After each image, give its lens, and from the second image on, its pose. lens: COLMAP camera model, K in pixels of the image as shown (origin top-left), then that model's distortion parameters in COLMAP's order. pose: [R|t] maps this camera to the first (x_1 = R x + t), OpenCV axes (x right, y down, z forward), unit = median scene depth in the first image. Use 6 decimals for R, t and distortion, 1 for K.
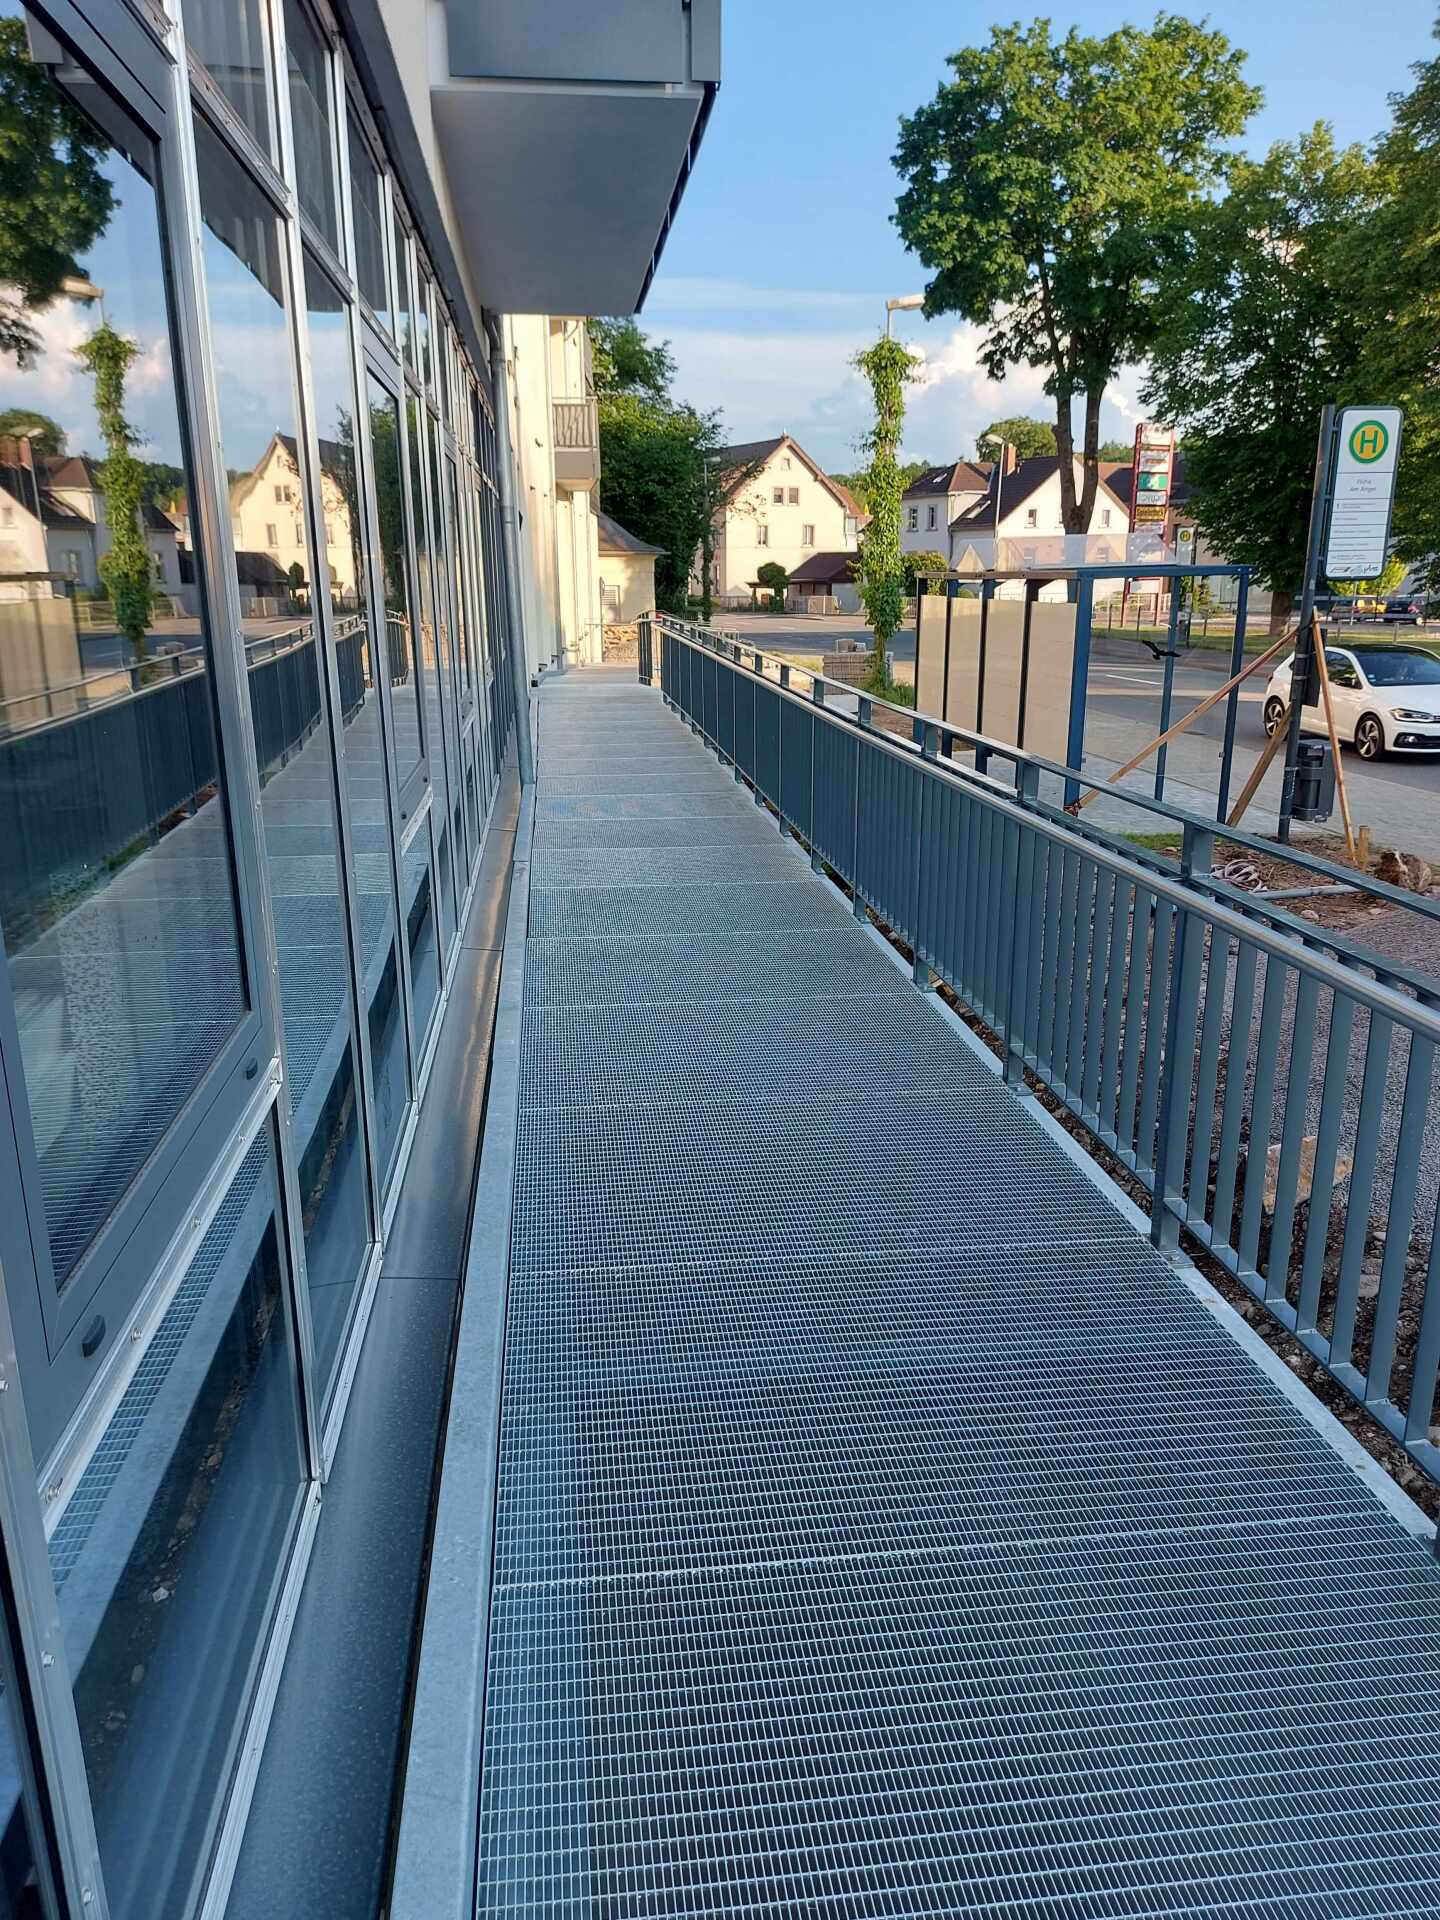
lens RADIAL K [[1389.1, 0, 720.0], [0, 1389.1, 960.0], [0, 0, 1]] dist [0.069737, -0.122791]
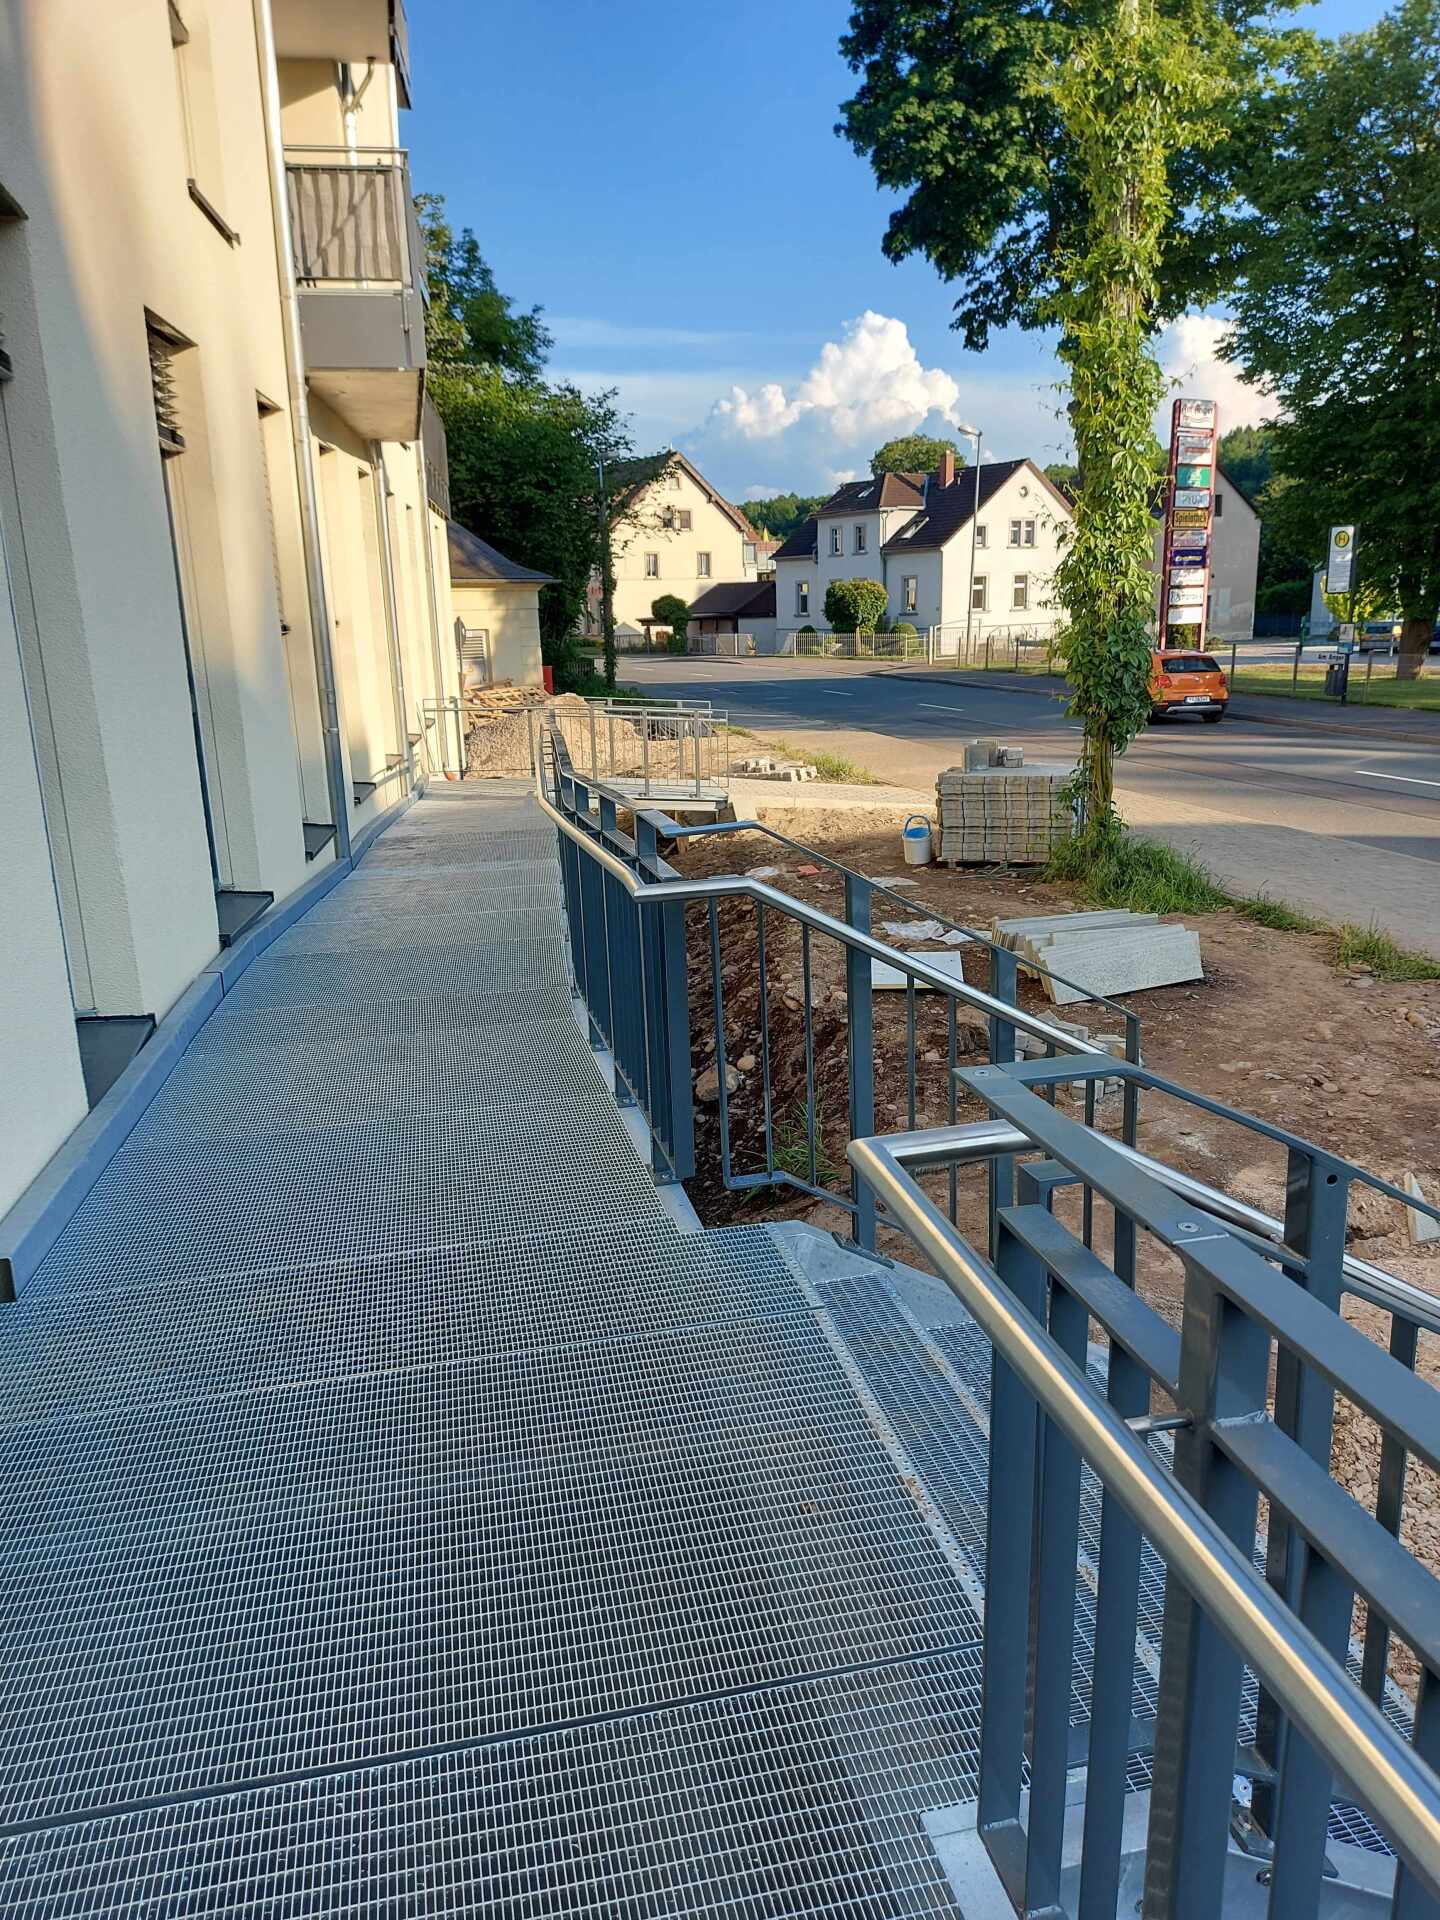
lens RADIAL K [[1389.1, 0, 720.0], [0, 1389.1, 960.0], [0, 0, 1]] dist [0.069737, -0.122791]
pose [[0.995653, -0.042068, 0.083096, -0.018895], [0.043990, 0.998802, -0.021432, -0.073312], [-0.082095, 0.024995, 0.996311, 0.264017]]
